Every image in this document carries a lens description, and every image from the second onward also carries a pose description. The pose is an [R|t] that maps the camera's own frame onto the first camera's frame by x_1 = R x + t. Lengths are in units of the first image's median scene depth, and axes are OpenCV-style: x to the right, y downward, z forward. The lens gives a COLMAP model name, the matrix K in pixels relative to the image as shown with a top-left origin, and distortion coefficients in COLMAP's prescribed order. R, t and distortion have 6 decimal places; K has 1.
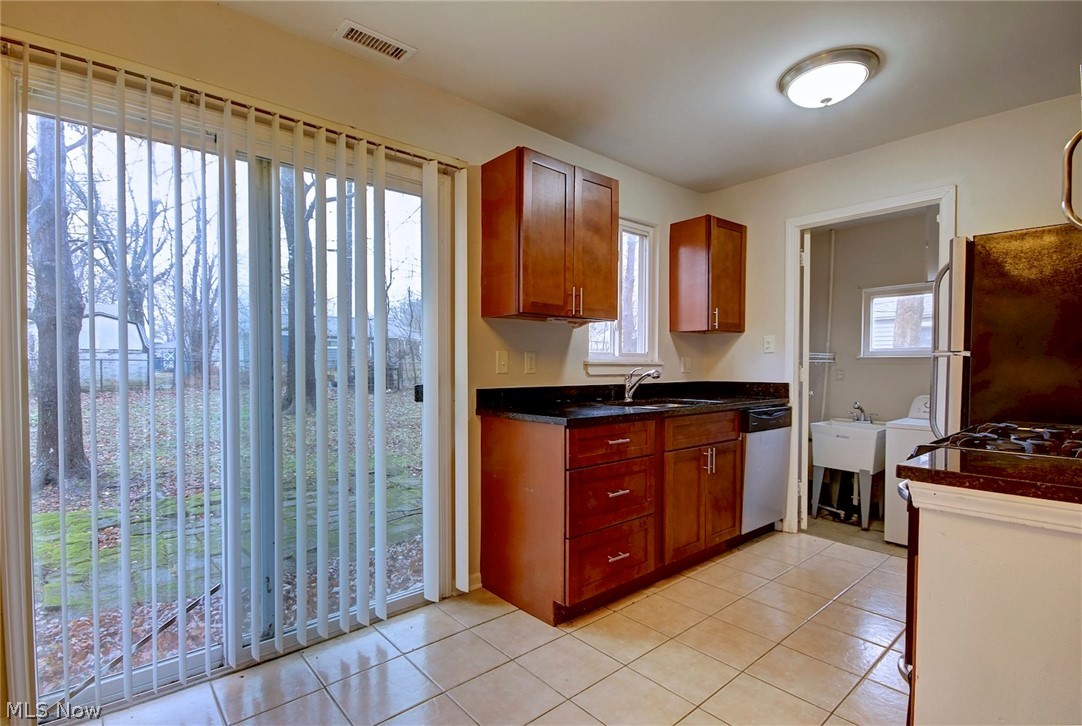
lens RADIAL K [[520.9, 0, 535.9], [0, 520.9, 373.6], [0, 0, 1]] dist [-0.001996, -0.000279]
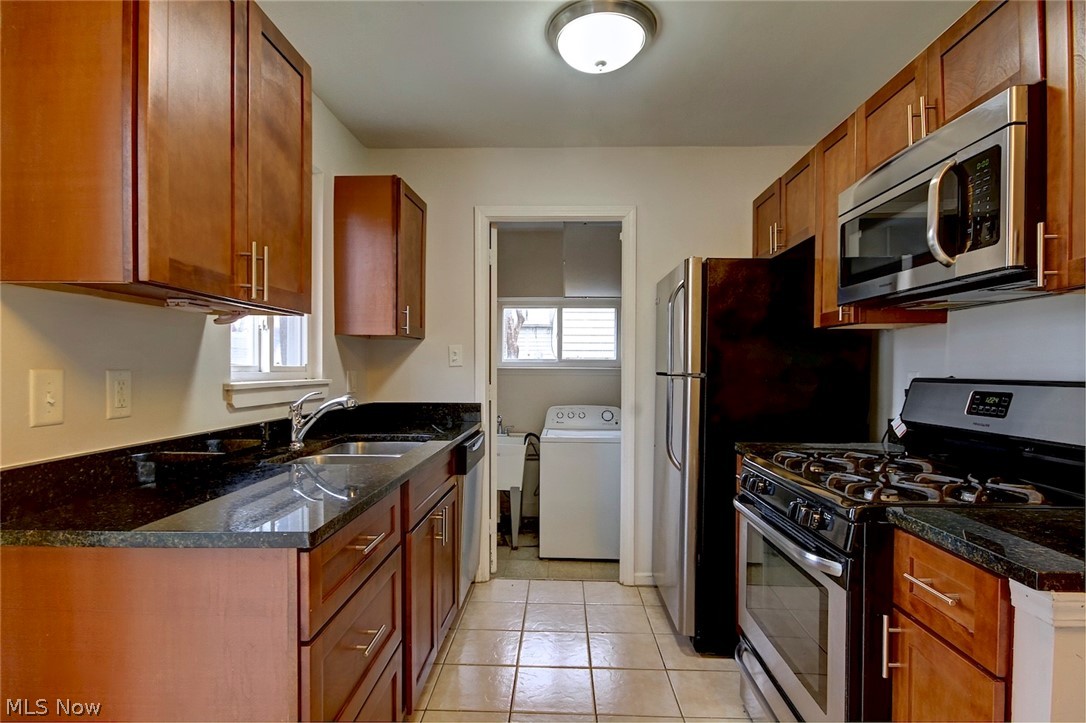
lens RADIAL K [[548.7, 0, 545.7], [0, 548.7, 373.7], [0, 0, 1]] dist [0.001252, 0.000199]
pose [[0.675602, -0.007207, 0.737232, -0.101800], [0.009304, 0.999956, 0.001249, -0.032067], [-0.737208, 0.006016, 0.675639, 0.365635]]
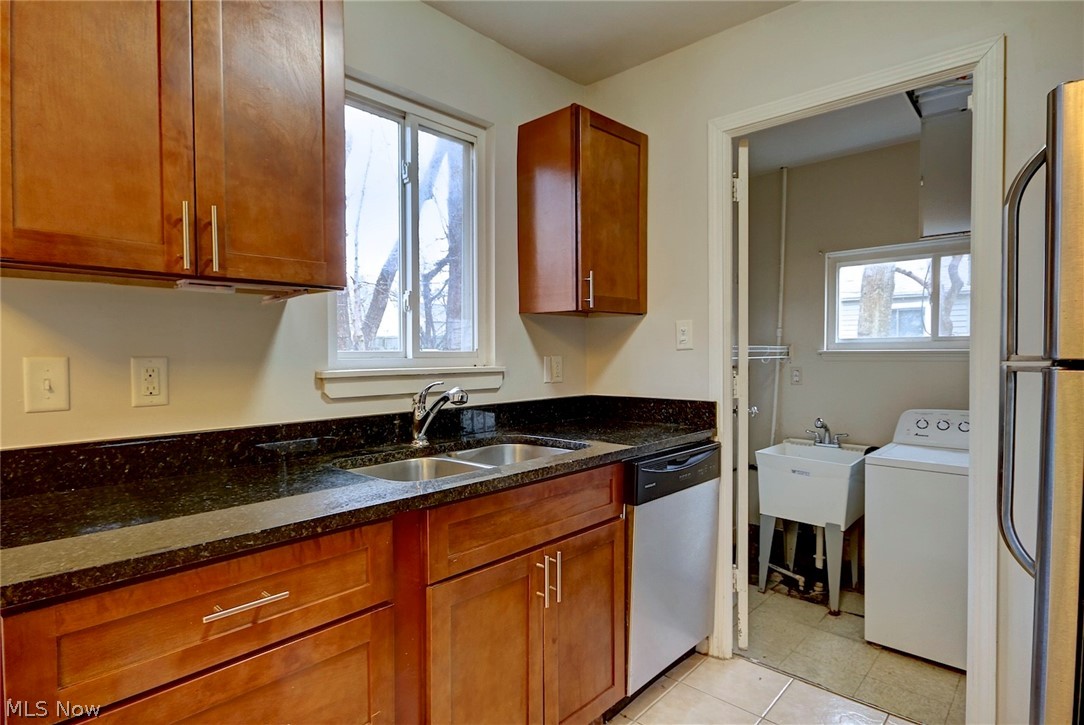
lens RADIAL K [[578.9, 0, 542.0], [0, 578.9, 362.5], [0, 0, 1]] dist [0.001175, 0.000518]
pose [[0.992670, -0.009235, 0.120501, 0.239511], [0.009186, 0.999957, 0.000955, -0.031071], [-0.120504, 0.000159, 0.992713, 0.423215]]
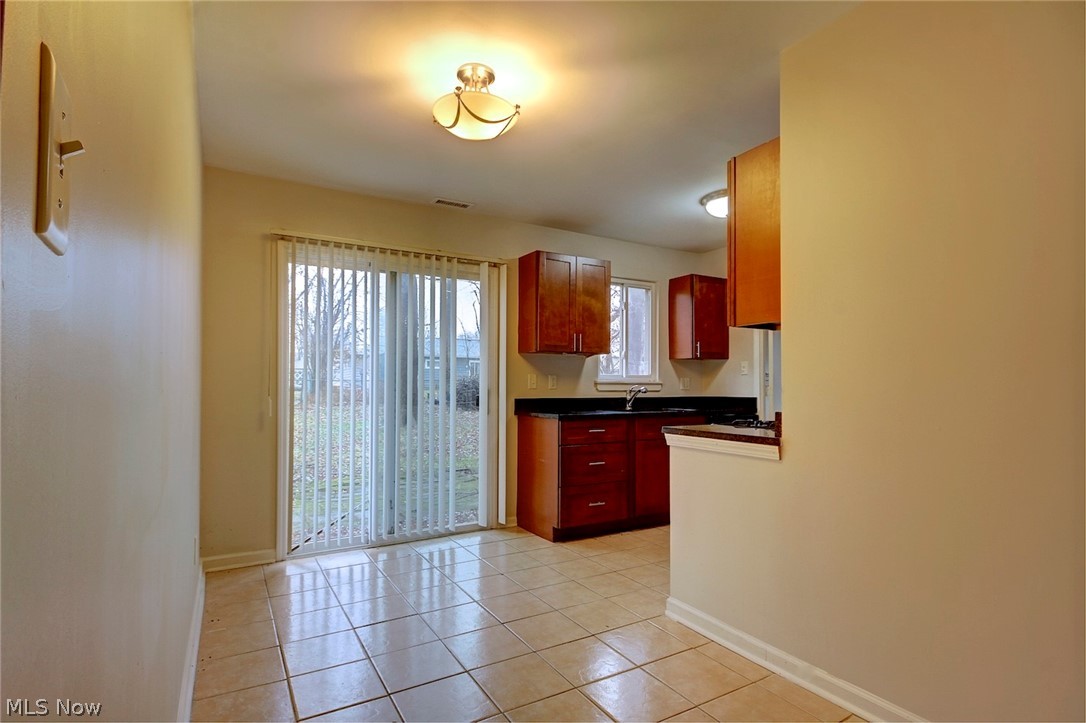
lens RADIAL K [[548.7, 0, 545.7], [0, 548.7, 373.7], [0, 0, 1]] dist [0.001252, 0.000199]
pose [[0.985140, -0.001194, -0.171750, 0.219650], [-0.005239, 0.999302, -0.036997, 0.013079], [0.171674, 0.037347, 0.984446, -0.517488]]
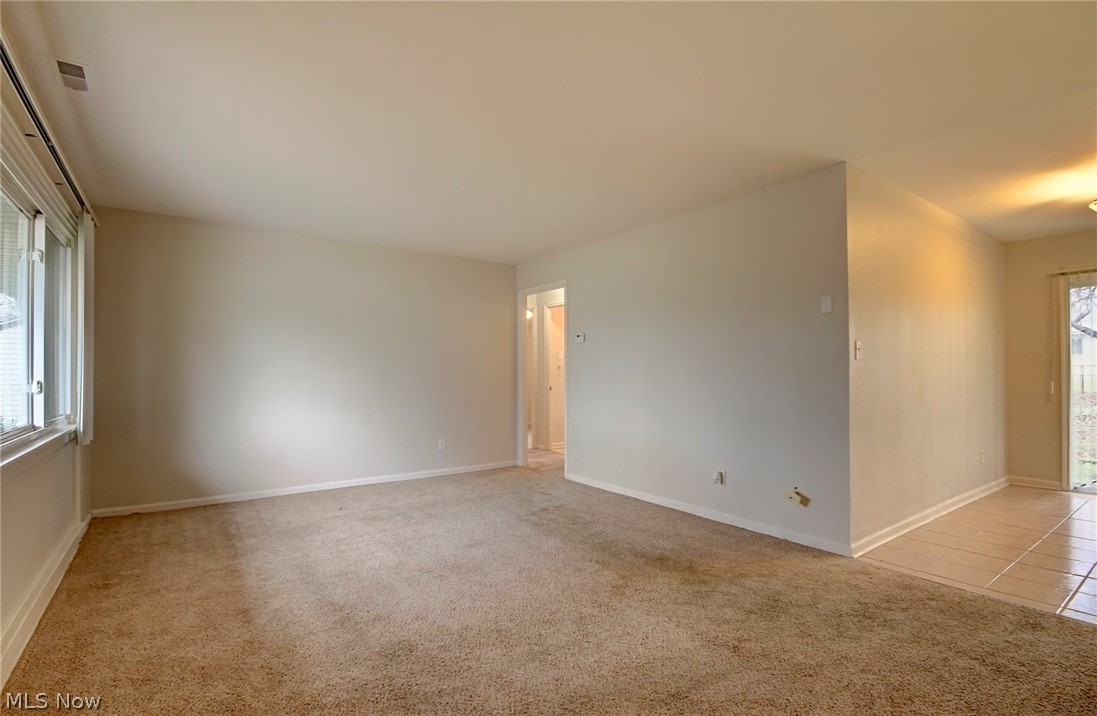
lens RADIAL K [[511.9, 0, 545.3], [0, 511.9, 367.6], [0, 0, 1]] dist [0.001061, -0.009896]
pose [[-0.080896, -0.005208, -0.996709, 1.150742], [-0.013282, 0.999903, -0.004147, 0.008705], [0.996634, 0.012903, -0.080957, -0.949252]]
